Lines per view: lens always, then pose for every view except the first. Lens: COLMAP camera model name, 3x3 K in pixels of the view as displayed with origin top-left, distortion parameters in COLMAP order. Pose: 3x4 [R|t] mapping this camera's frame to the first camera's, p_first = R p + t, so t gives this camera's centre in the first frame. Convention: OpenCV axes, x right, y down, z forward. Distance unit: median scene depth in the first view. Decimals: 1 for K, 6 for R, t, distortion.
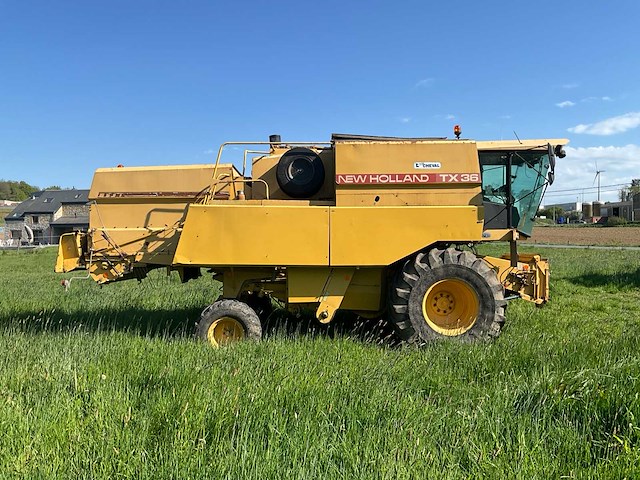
lens RADIAL K [[527.8, 0, 320.0], [0, 527.8, 240.0], [0, 0, 1]] dist [0.092117, -0.181529]
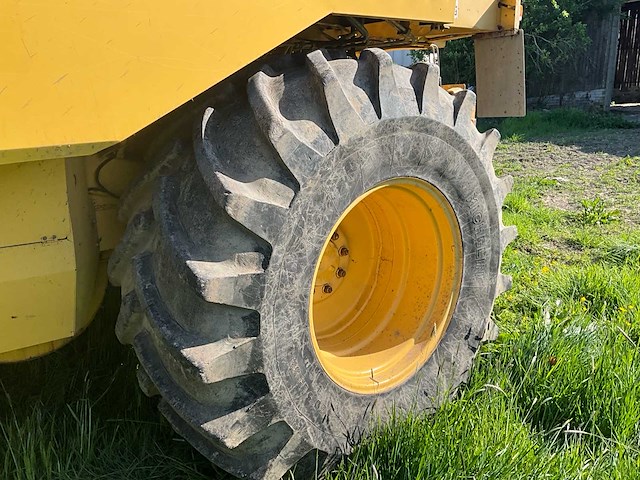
lens RADIAL K [[527.8, 0, 320.0], [0, 527.8, 240.0], [0, 0, 1]] dist [0.092117, -0.181529]
pose [[0.782536, -0.185761, 0.594248, 0.069130], [0.020752, 0.961705, 0.273300, 0.032414], [-0.622259, -0.201535, 0.756424, 0.833079]]
